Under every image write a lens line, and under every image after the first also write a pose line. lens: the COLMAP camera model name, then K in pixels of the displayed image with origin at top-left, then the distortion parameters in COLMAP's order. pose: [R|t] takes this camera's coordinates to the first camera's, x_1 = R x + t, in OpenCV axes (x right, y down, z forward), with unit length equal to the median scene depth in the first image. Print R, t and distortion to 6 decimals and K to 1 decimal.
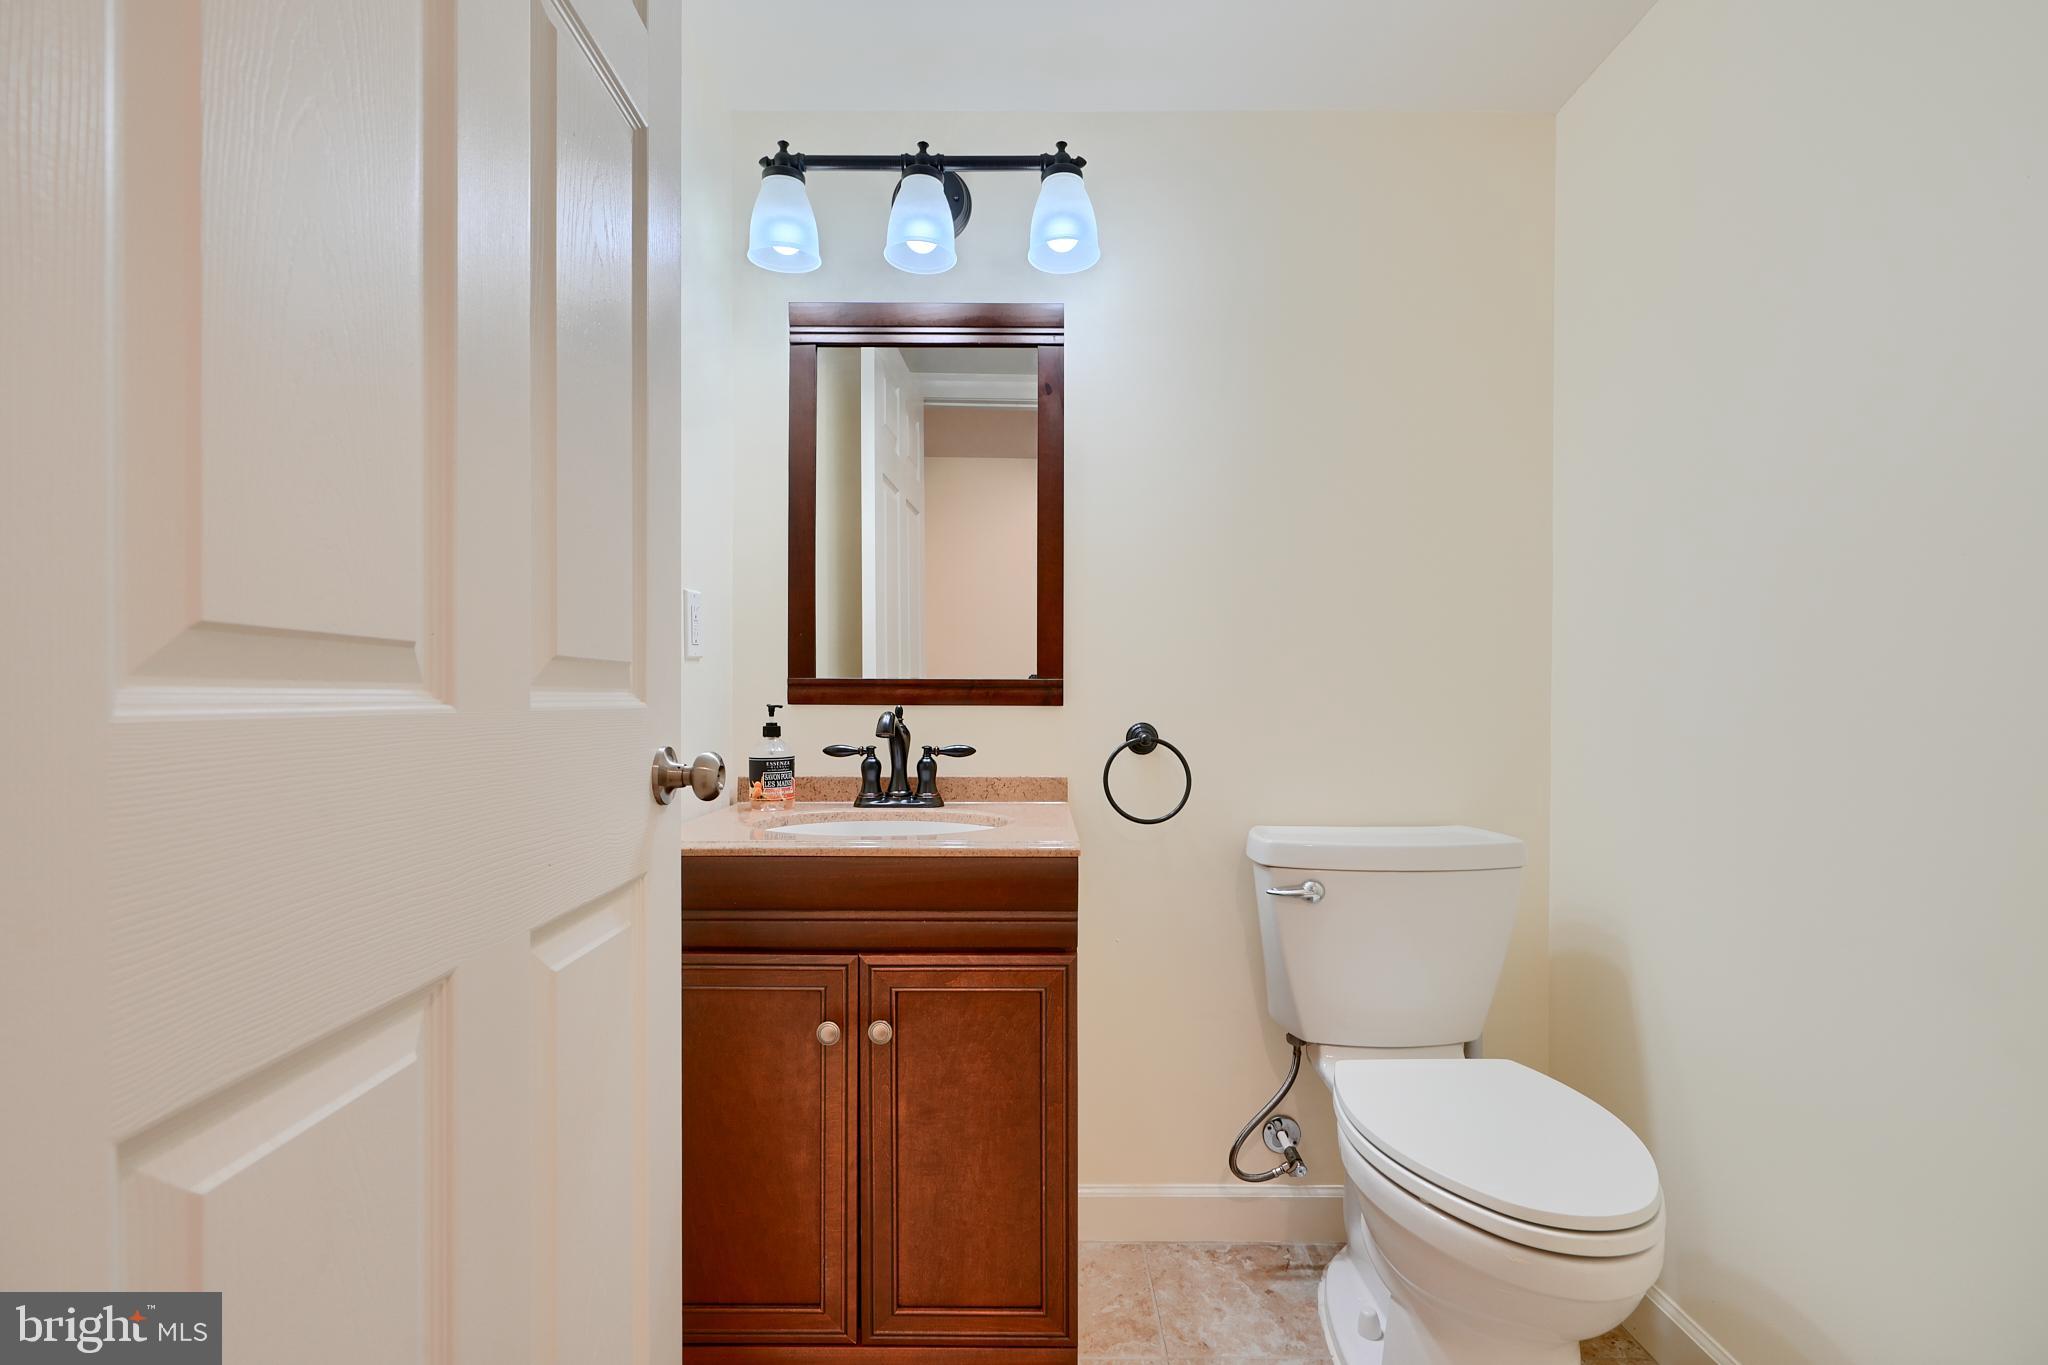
lens RADIAL K [[929.7, 0, 1024.9], [0, 929.7, 704.7], [0, 0, 1]] dist [-0.000642, 0.000079]
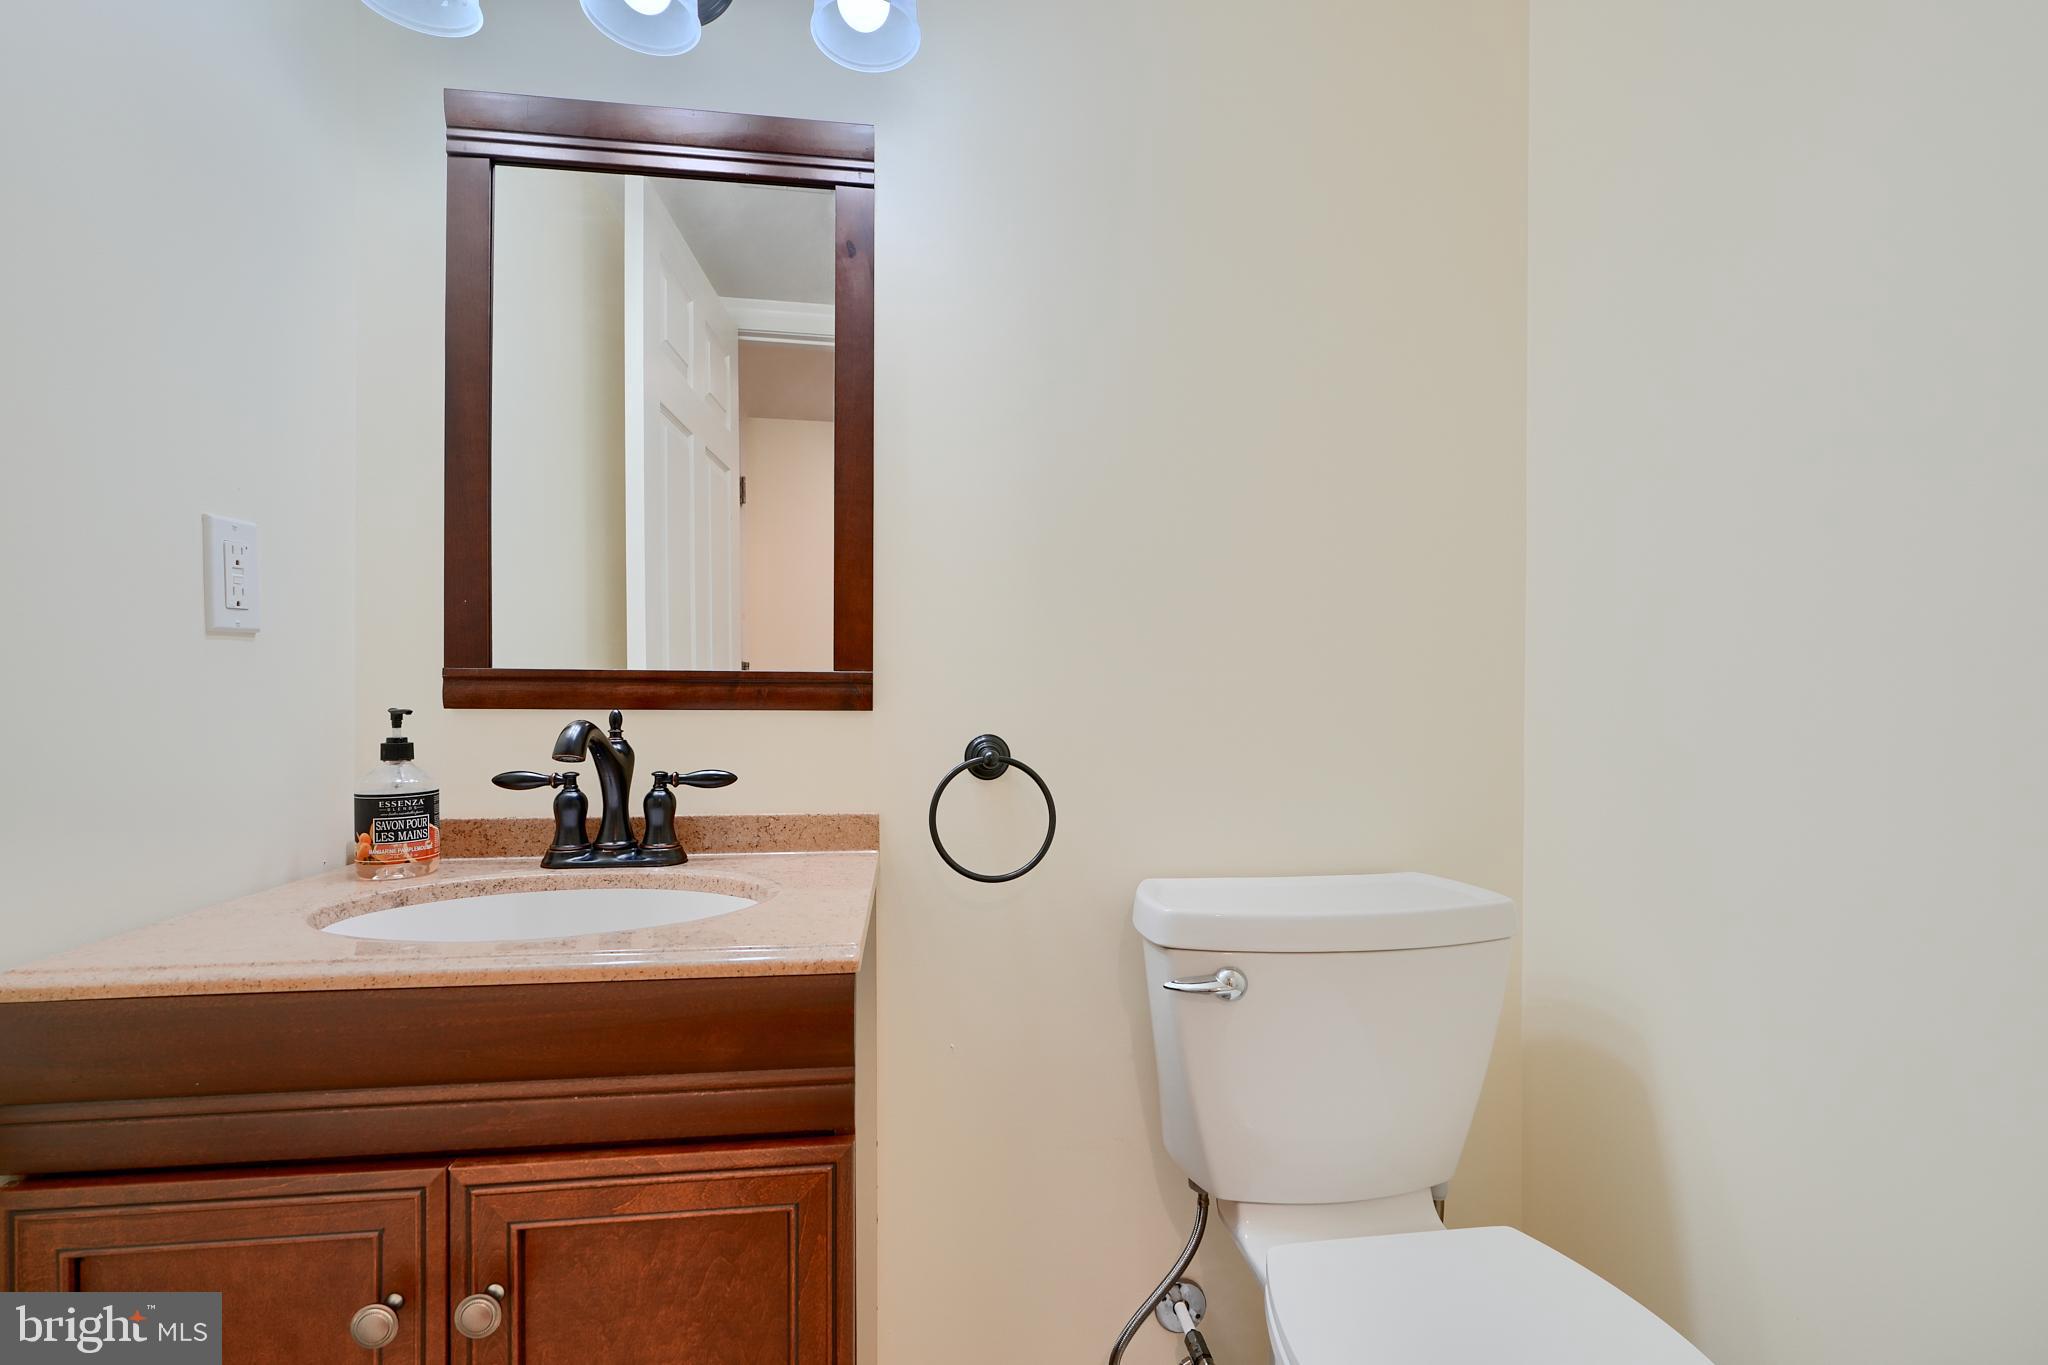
lens RADIAL K [[929.7, 0, 1024.9], [0, 929.7, 704.7], [0, 0, 1]] dist [-0.000642, 0.000079]
pose [[0.991706, 0.001003, 0.128520, 0.067874], [-0.000667, 0.999996, -0.002659, -0.001449], [-0.128522, 0.002551, 0.991703, 0.318757]]
